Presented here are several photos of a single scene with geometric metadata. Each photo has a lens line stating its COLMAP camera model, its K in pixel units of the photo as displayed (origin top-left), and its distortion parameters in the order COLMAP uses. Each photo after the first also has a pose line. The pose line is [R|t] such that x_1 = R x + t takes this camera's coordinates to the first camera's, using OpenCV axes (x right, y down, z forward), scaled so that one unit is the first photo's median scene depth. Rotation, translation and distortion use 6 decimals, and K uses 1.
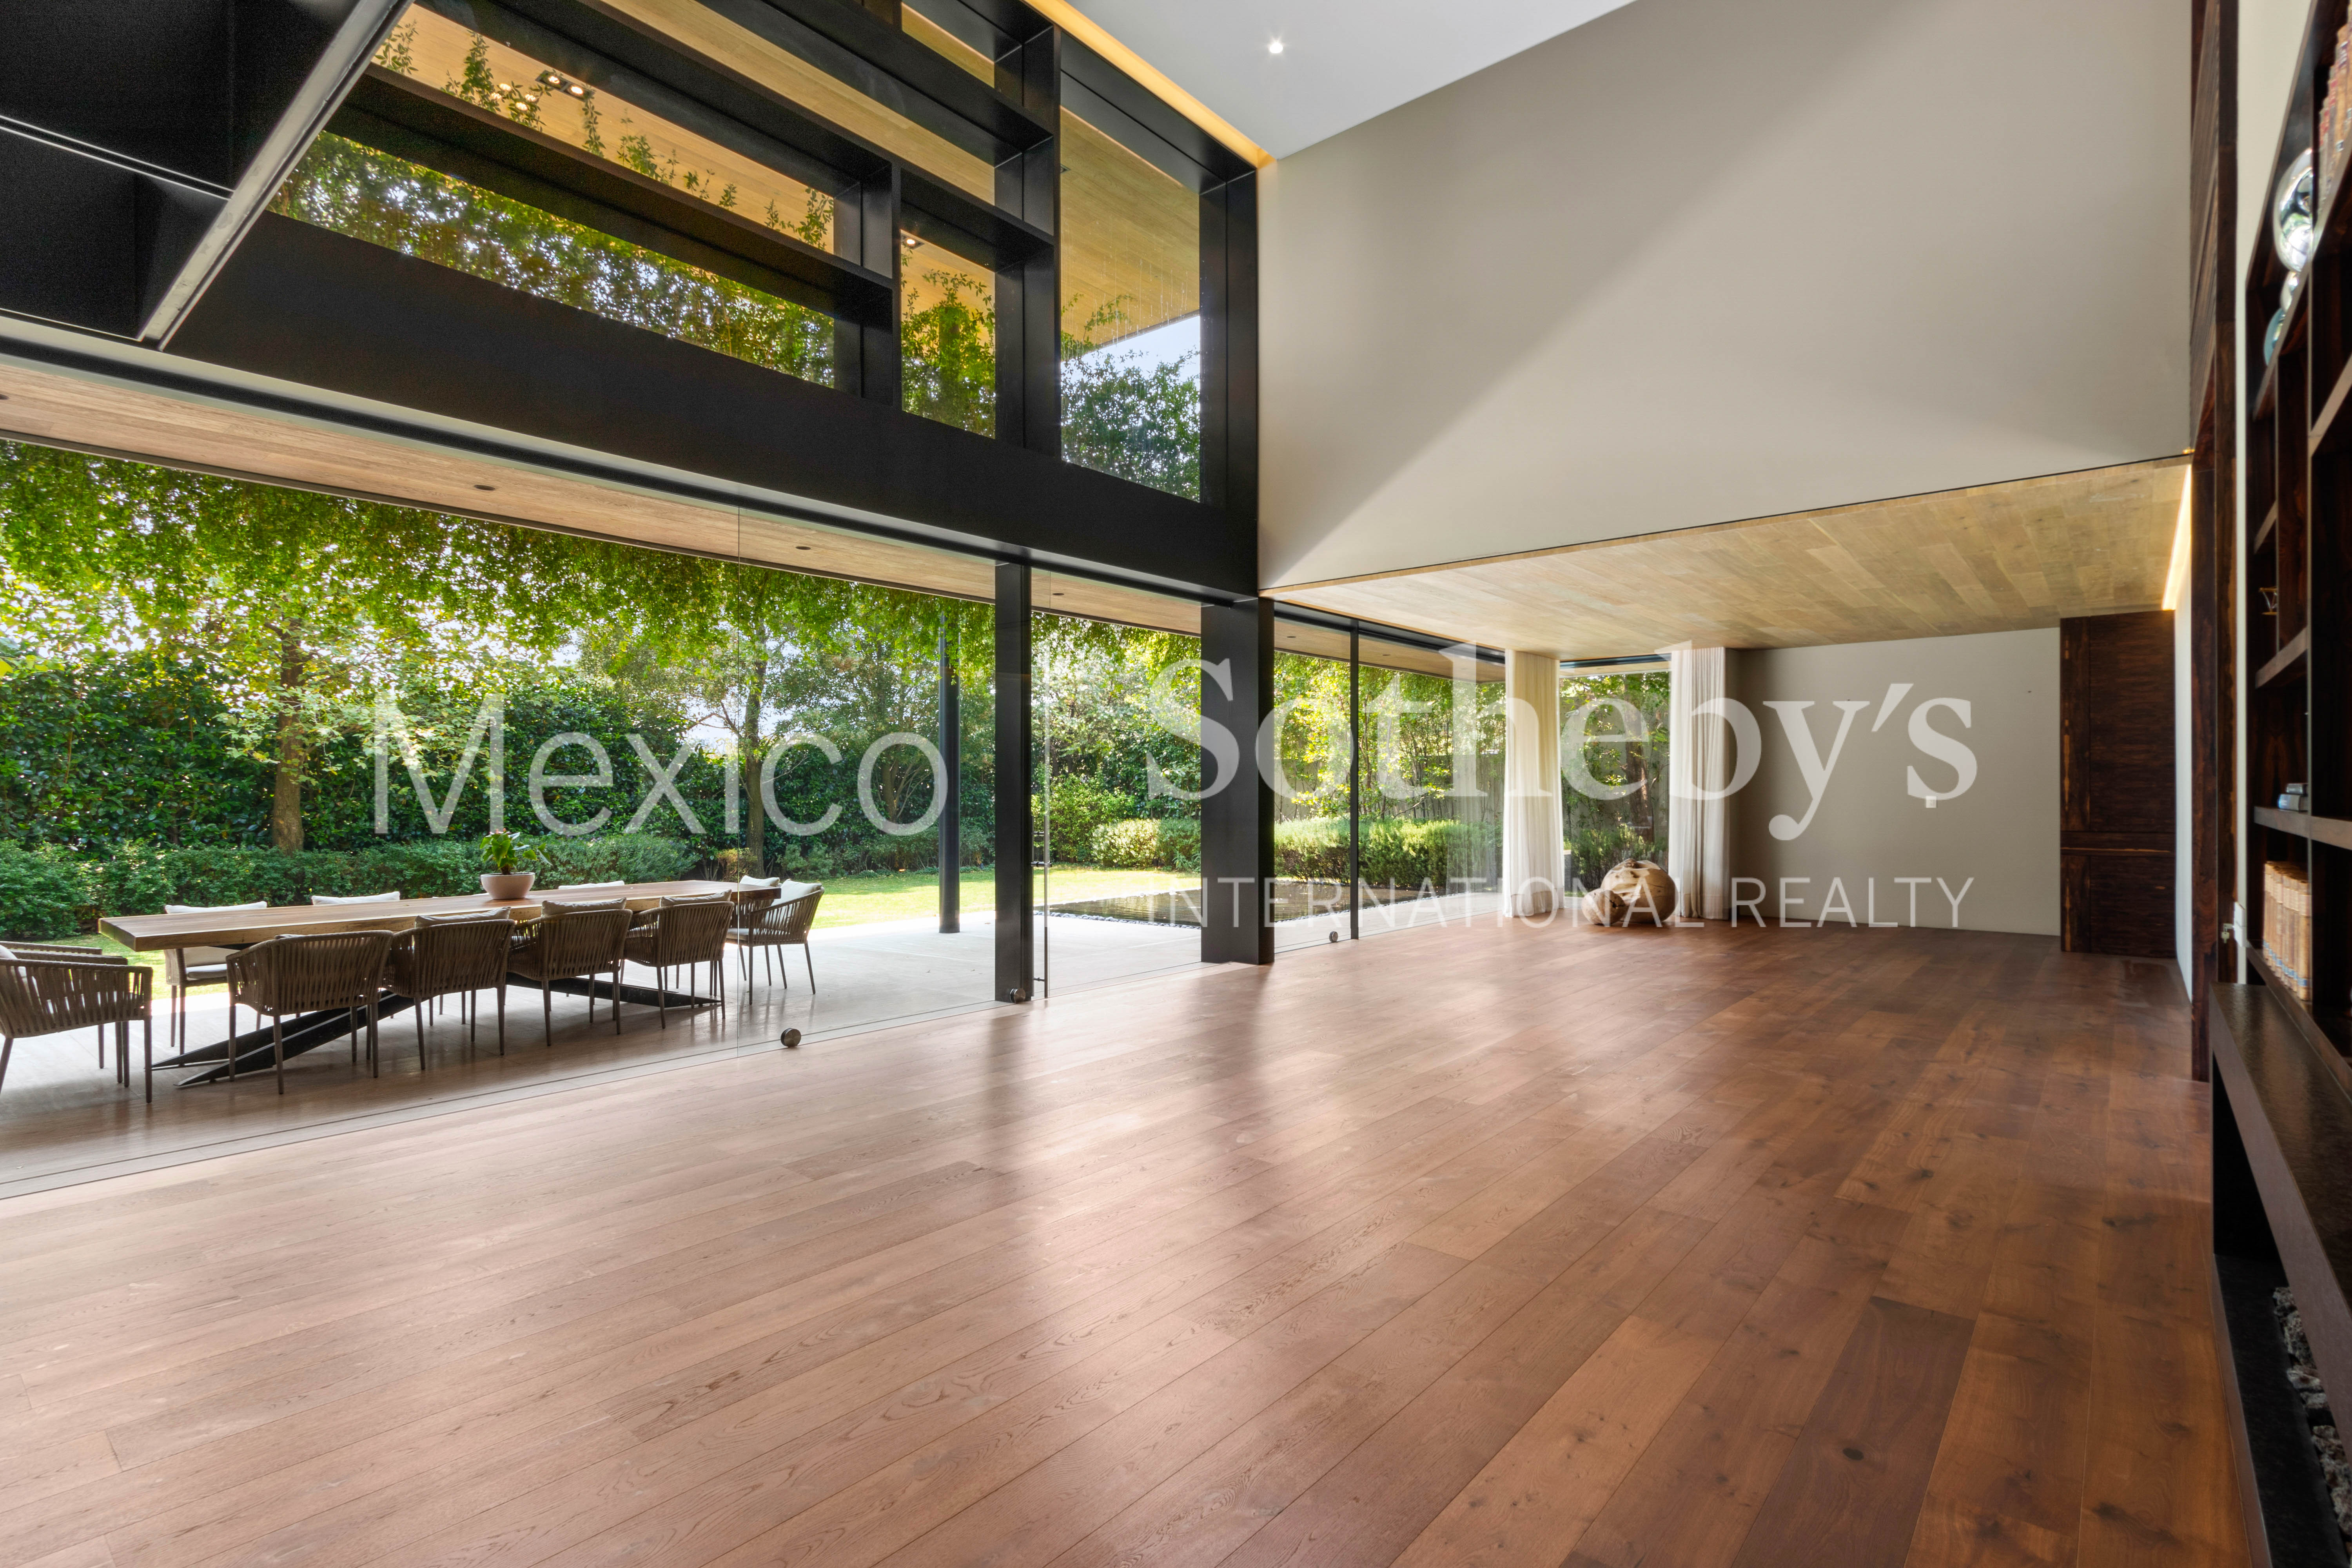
lens RADIAL K [[1118.1, 0, 1187.3], [0, 1118.1, 787.0], [0, 0, 1]] dist [0.022148, 0.000230]
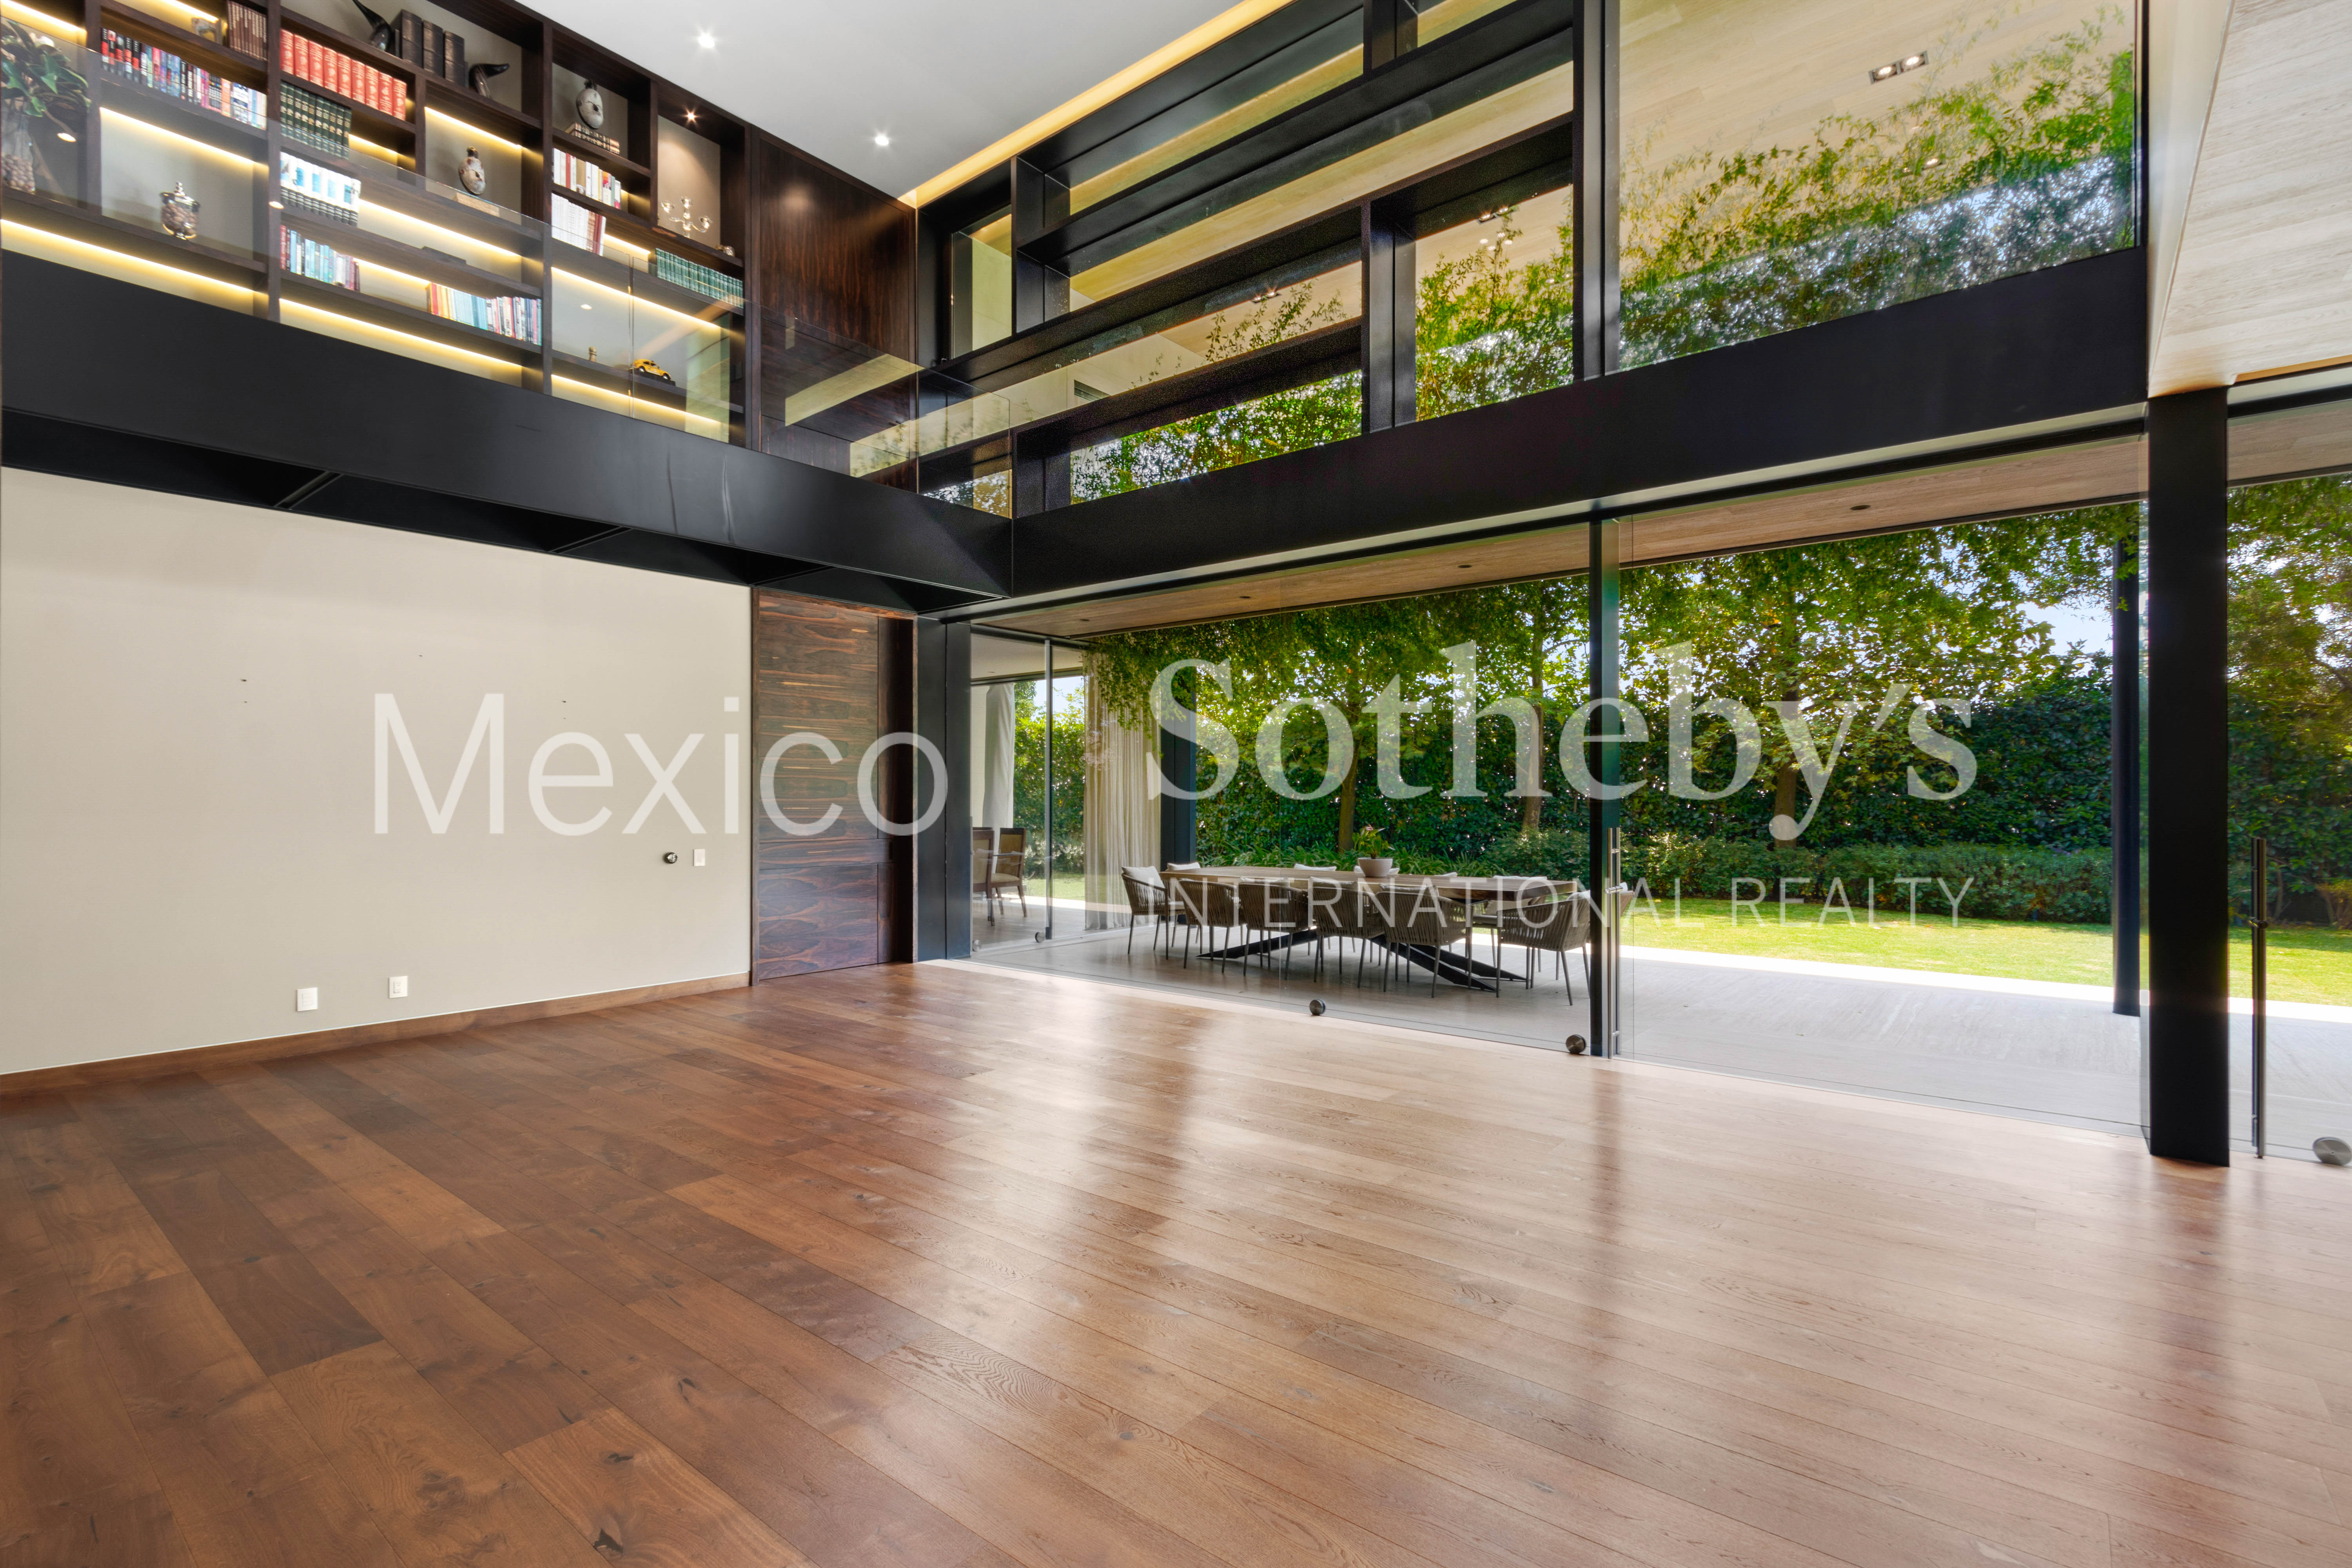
lens RADIAL K [[1077.1, 0, 1177.7], [0, 1077.1, 797.4], [0, 0, 1]] dist [0.005945, -0.001270]
pose [[0.017001, 0.000958, -0.999855, 0.454541], [0.005302, 0.999985, 0.001049, 0.000038], [0.999841, -0.005319, 0.016996, 0.491336]]
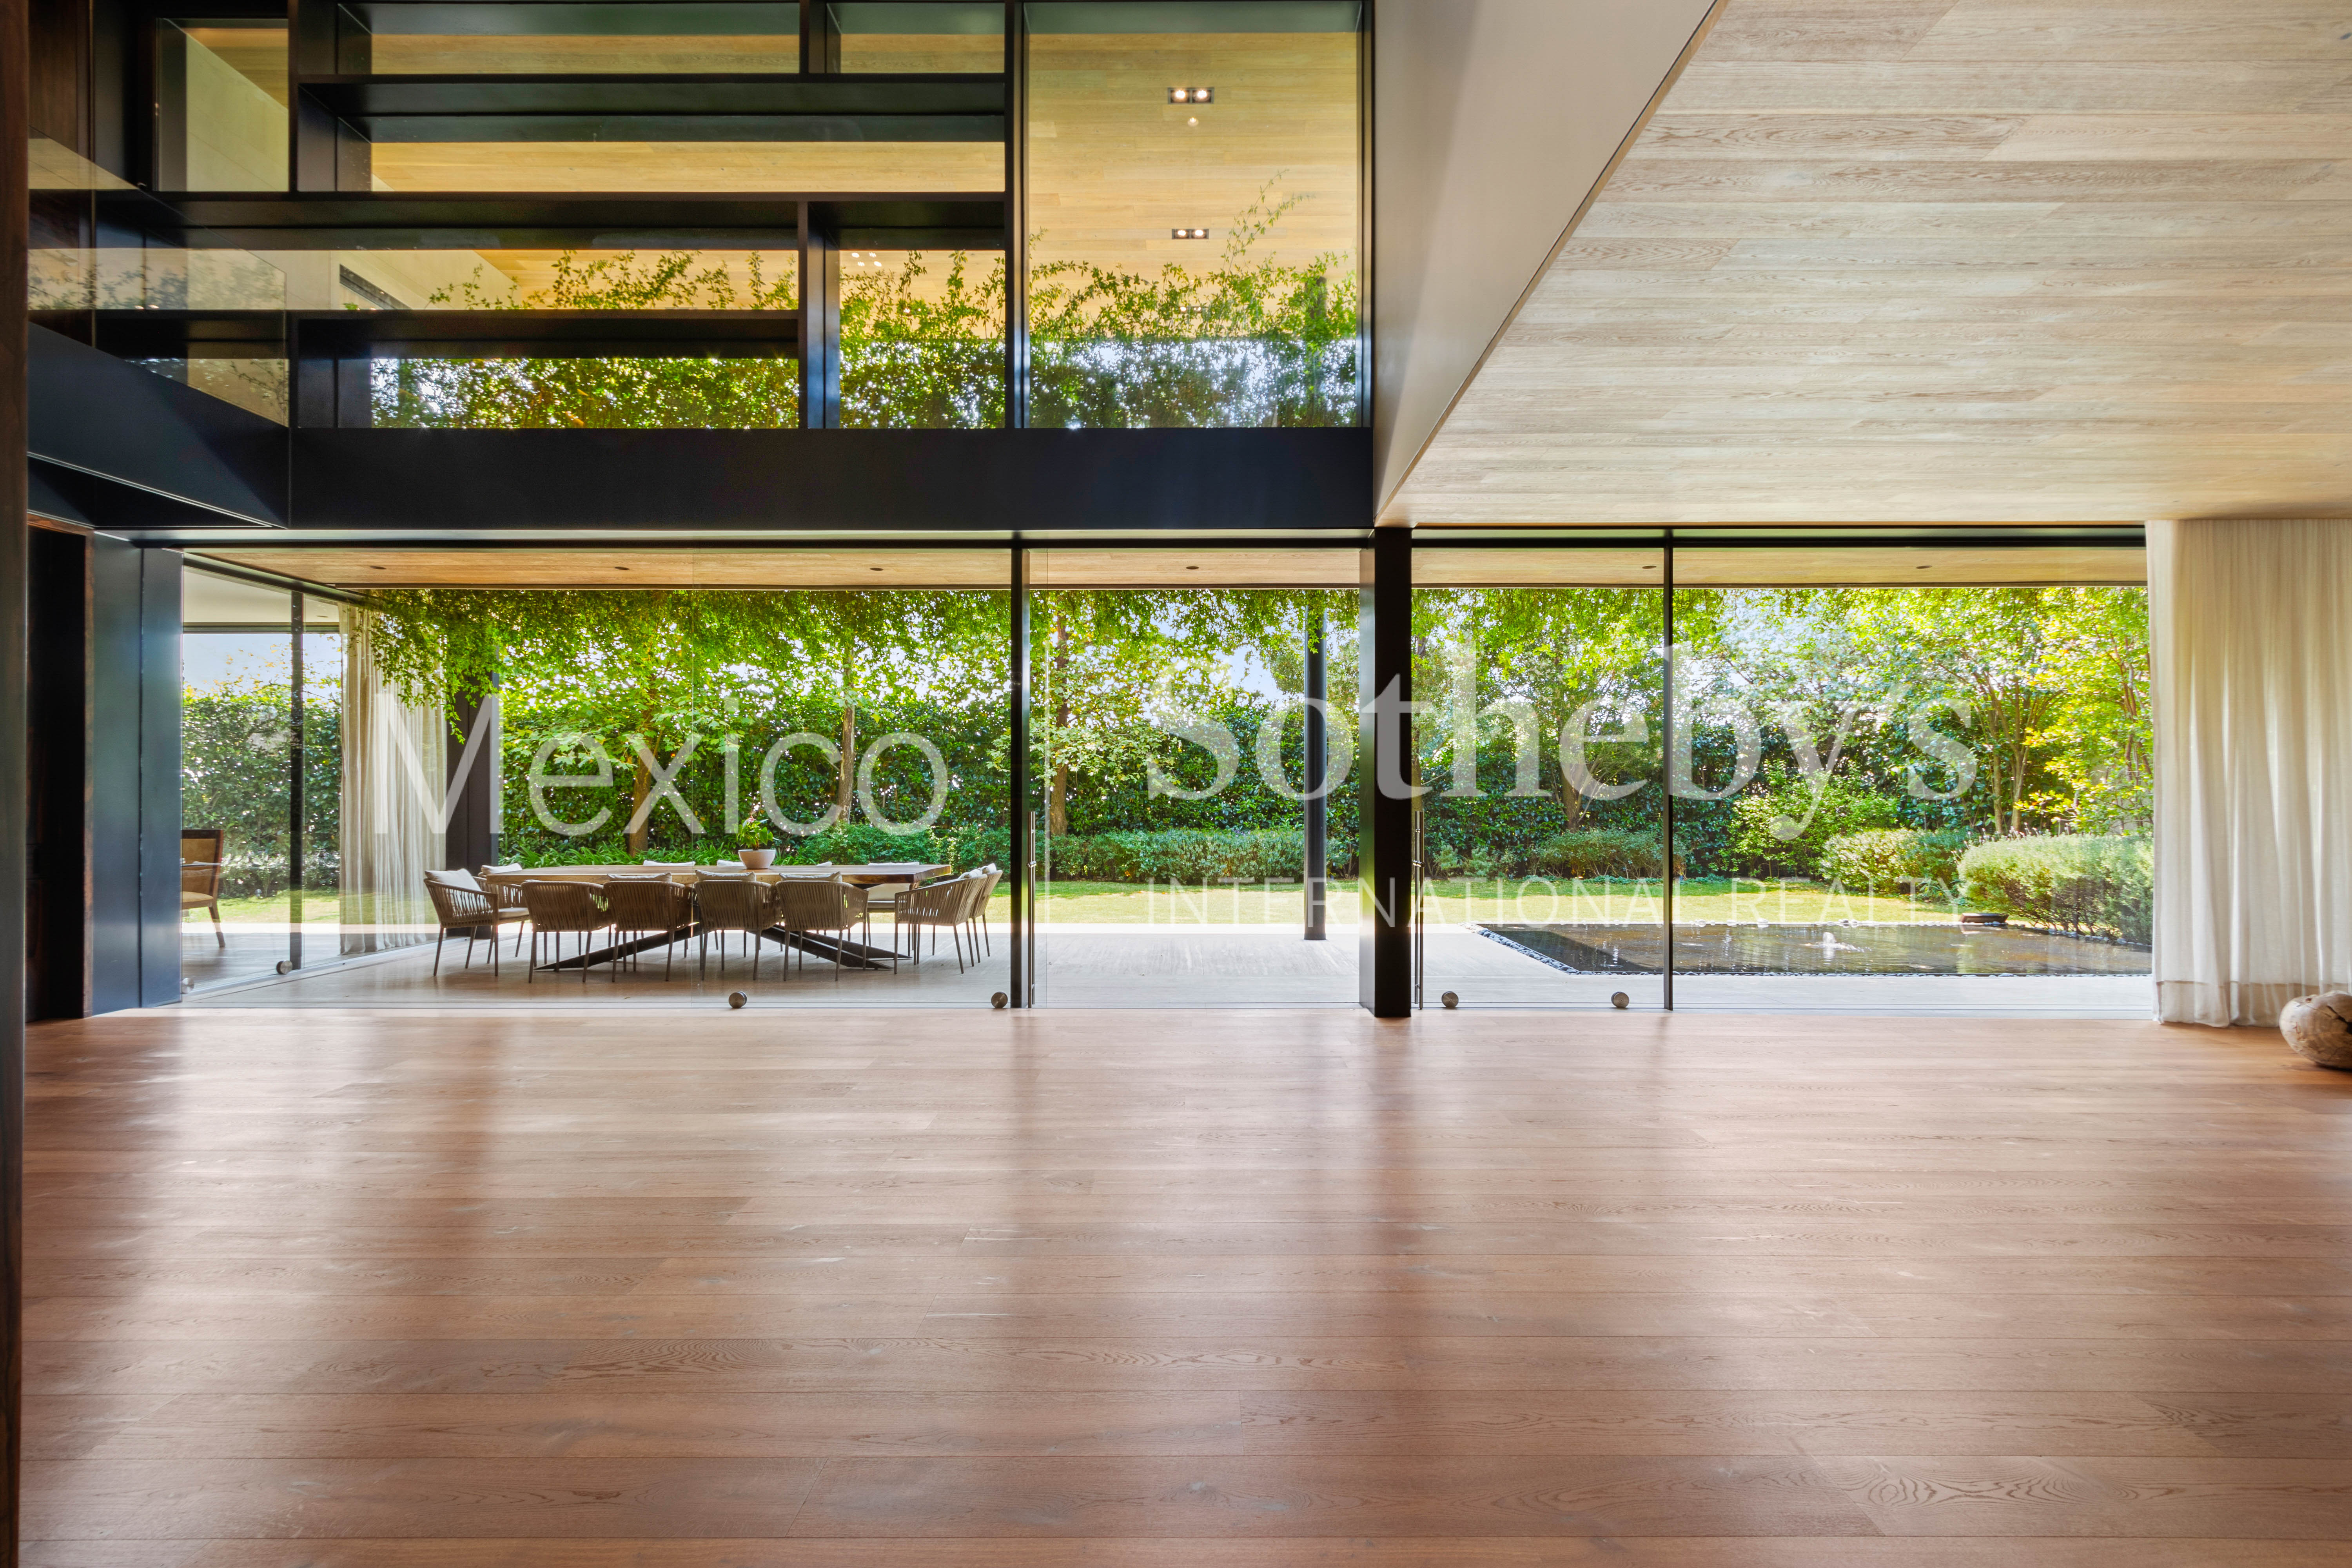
lens RADIAL K [[1077.1, 0, 1181.8], [0, 1077.1, 791.9], [0, 0, 1]] dist [0.005945, -0.001270]
pose [[0.640166, -0.003079, -0.768231, 0.462675], [0.003623, 0.999993, -0.000988, 0.006735], [0.768228, -0.002151, 0.640173, 0.378256]]
